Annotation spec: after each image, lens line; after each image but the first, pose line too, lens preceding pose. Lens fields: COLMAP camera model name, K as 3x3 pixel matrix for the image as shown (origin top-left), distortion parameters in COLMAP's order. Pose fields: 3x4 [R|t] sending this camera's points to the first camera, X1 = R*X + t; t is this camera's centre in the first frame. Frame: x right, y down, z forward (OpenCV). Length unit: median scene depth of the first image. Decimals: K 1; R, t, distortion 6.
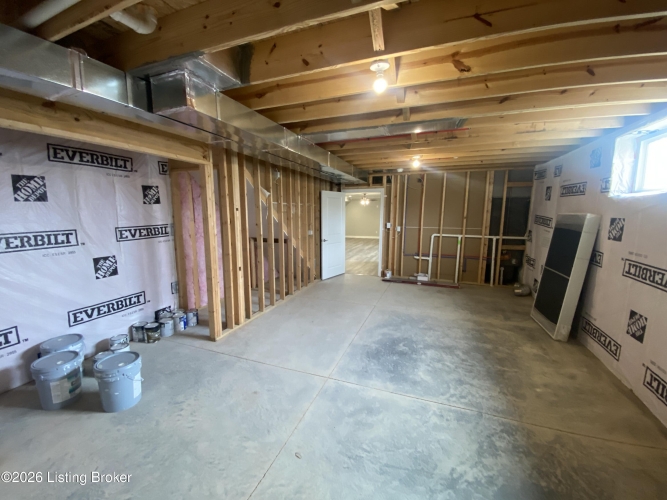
lens RADIAL K [[270.7, 0, 333.5], [0, 270.7, 250.0], [0, 0, 1]] dist [0.024085, -0.022898]
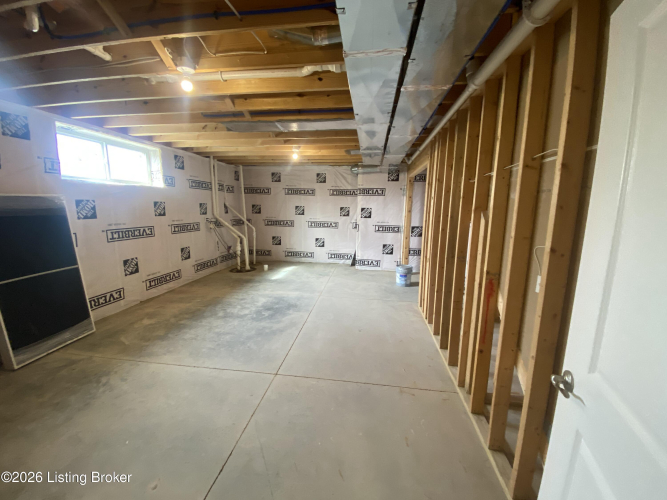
lens RADIAL K [[270.7, 0, 333.5], [0, 270.7, 250.0], [0, 0, 1]] dist [0.024085, -0.022898]
pose [[-0.973968, 0.018932, -0.225893, 0.238087], [-0.050042, 0.953965, 0.295714, -0.280259], [0.221093, 0.299320, -0.928184, 2.147769]]
